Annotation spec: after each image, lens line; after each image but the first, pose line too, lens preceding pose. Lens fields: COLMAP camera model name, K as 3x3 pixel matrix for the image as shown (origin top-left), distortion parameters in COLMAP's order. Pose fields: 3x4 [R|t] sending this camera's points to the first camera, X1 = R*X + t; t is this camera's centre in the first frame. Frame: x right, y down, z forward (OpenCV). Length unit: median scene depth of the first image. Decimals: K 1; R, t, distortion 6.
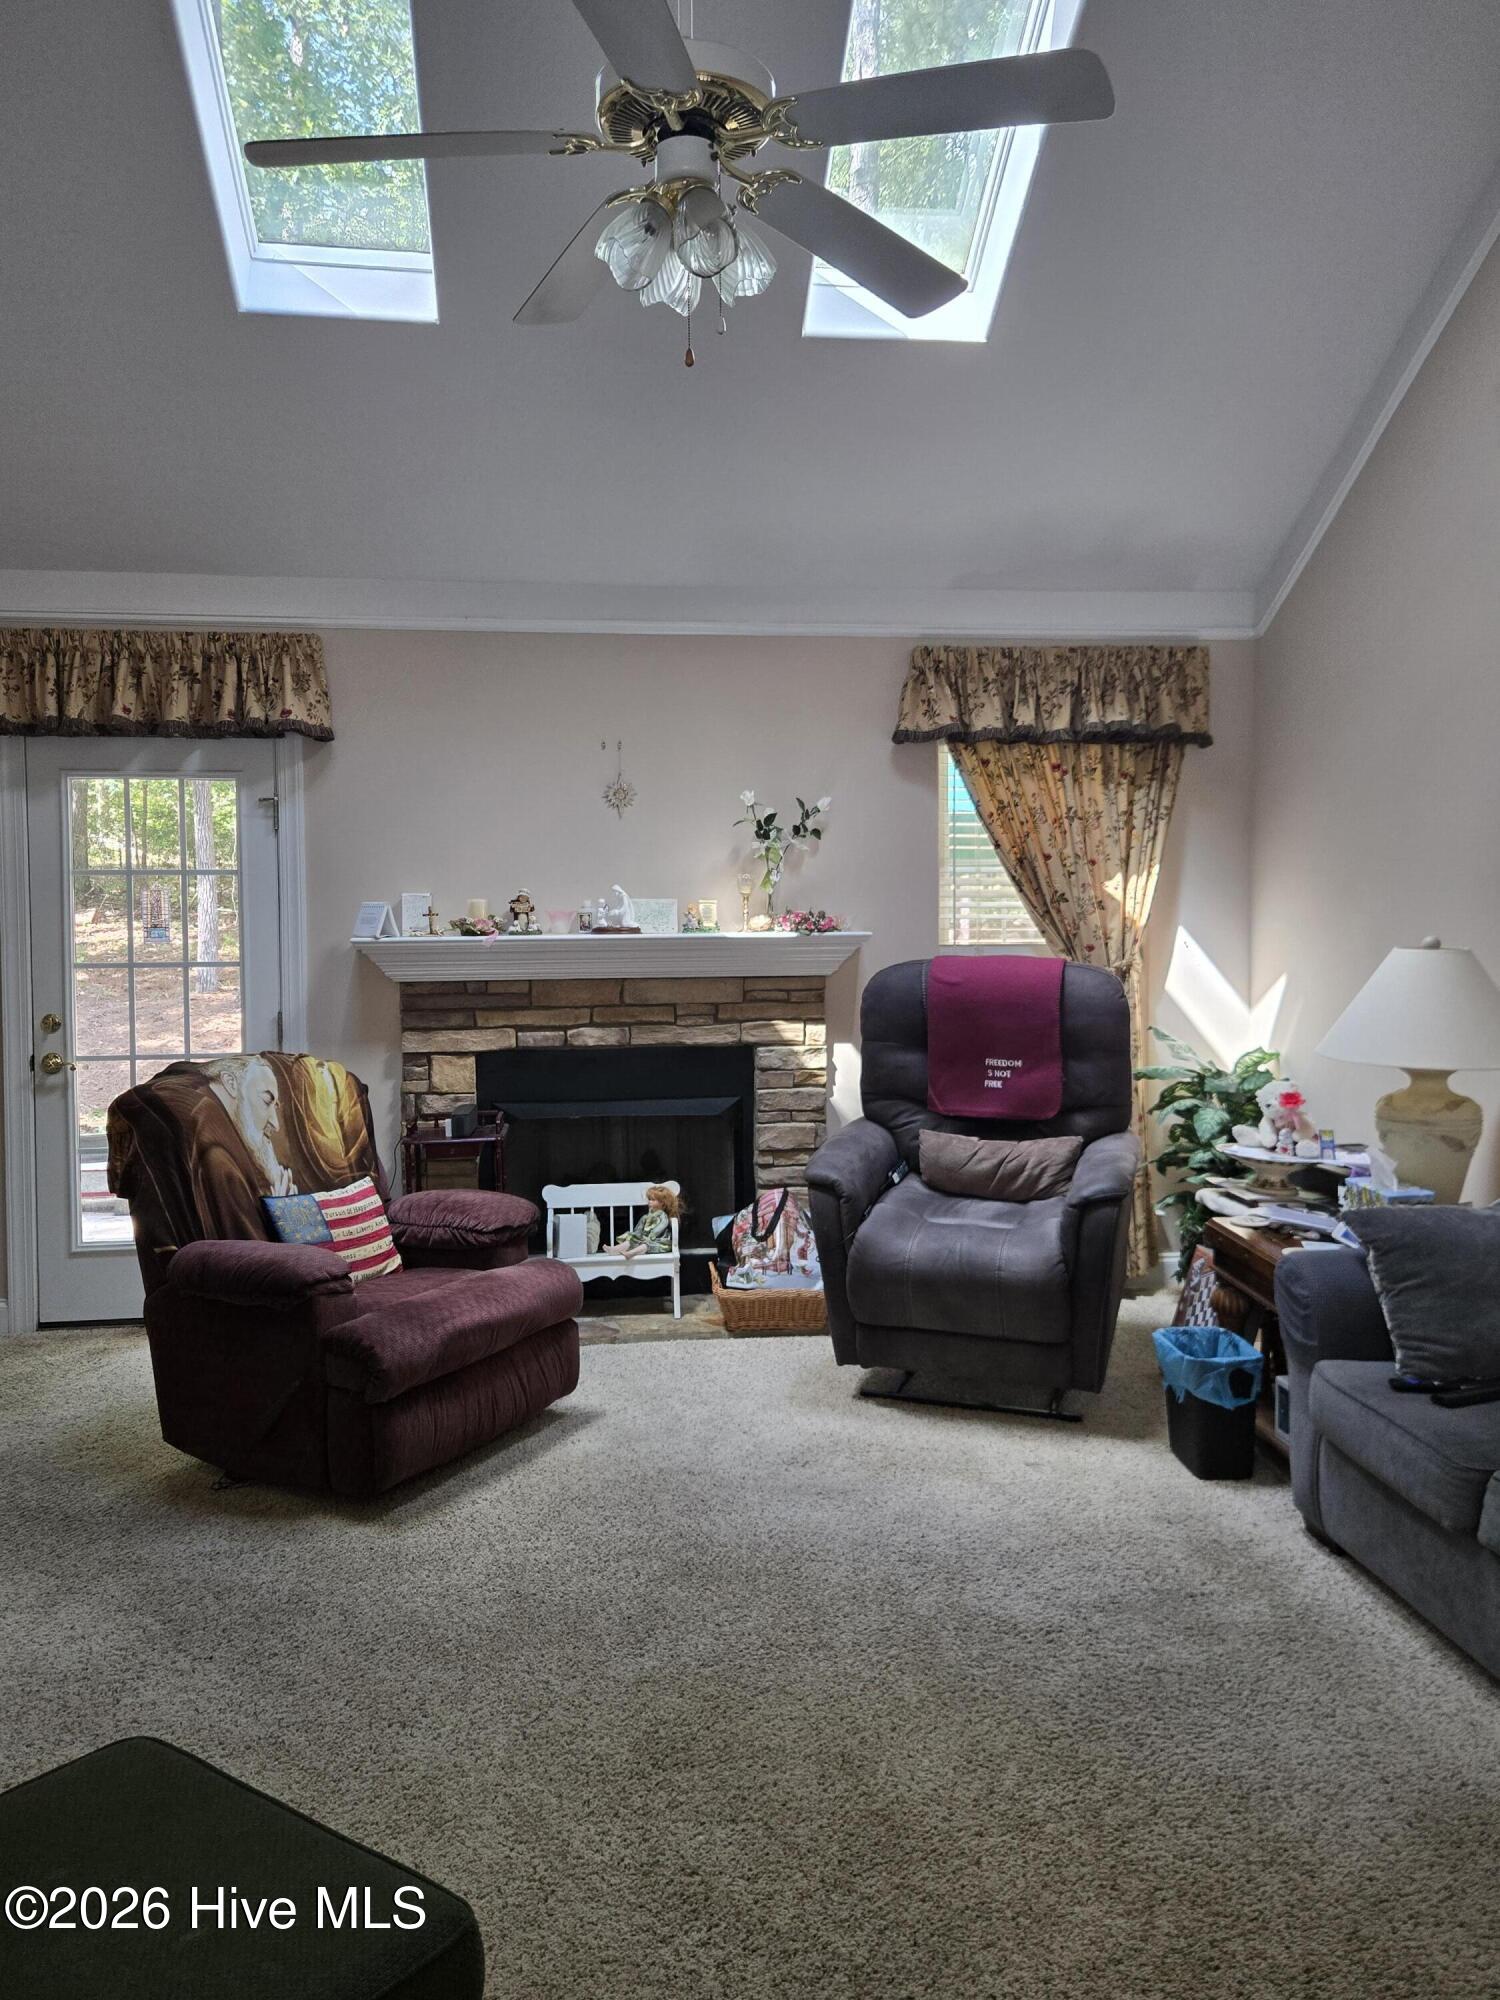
lens RADIAL K [[1464.9, 0, 751.5], [0, 1464.9, 950.3], [0, 0, 1]] dist [0.079333, -0.074267]
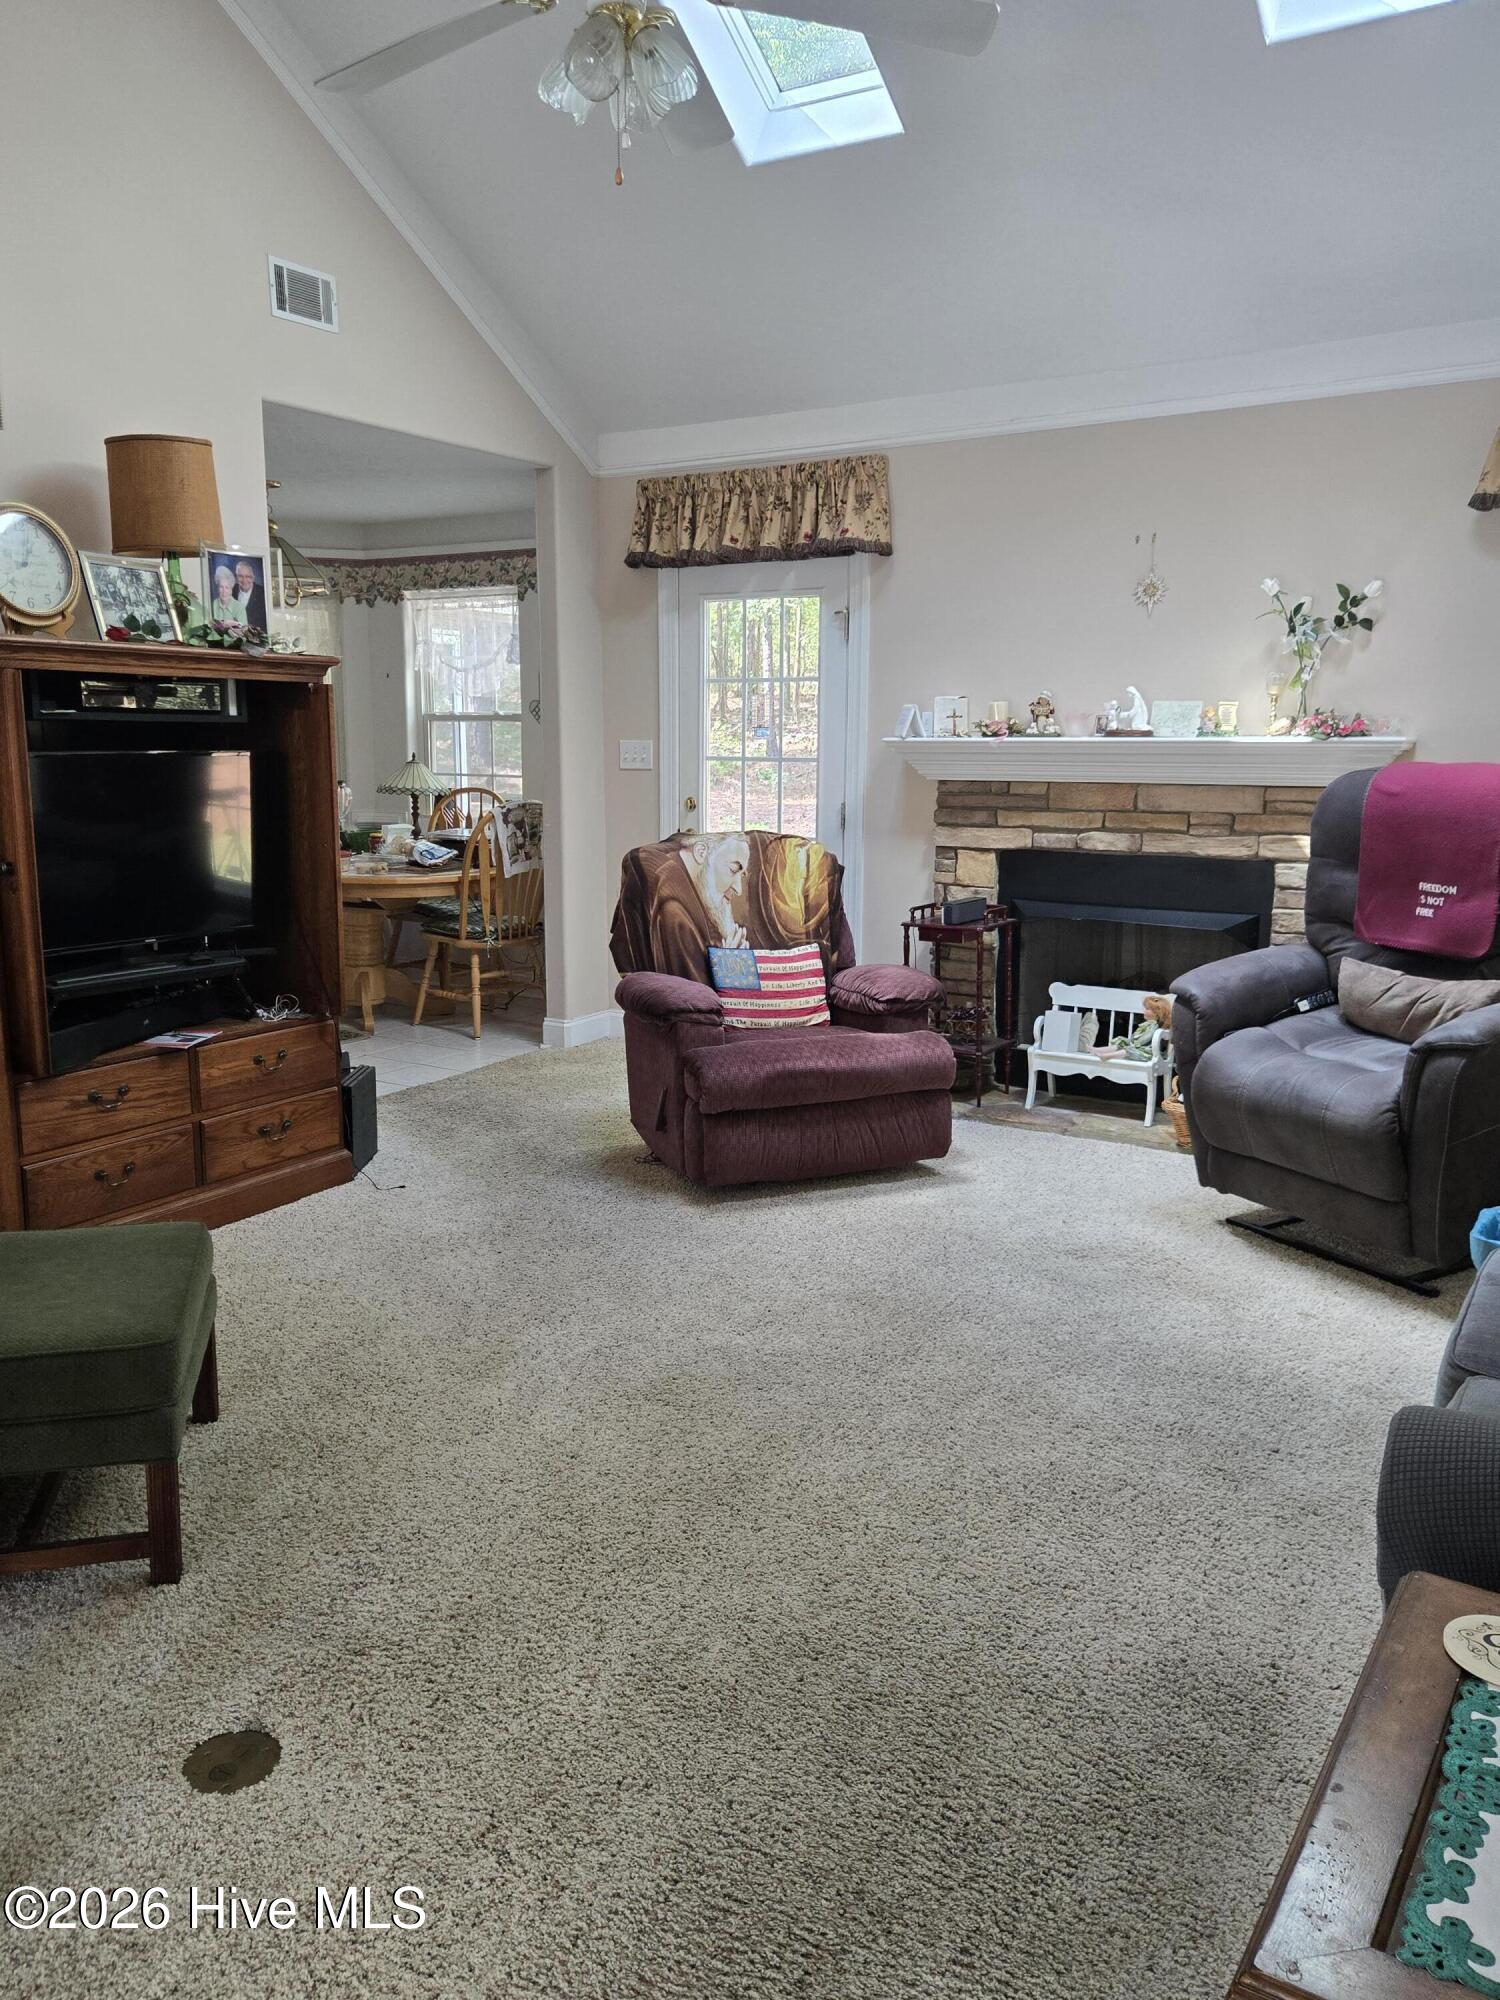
lens RADIAL K [[1464.9, 0, 751.5], [0, 1464.9, 950.3], [0, 0, 1]] dist [0.079333, -0.074267]
pose [[0.782055, 0.102866, -0.614661, 0.345775], [-0.029665, 0.991310, 0.128155, 0.011706], [0.622503, -0.081990, 0.778311, 0.065915]]
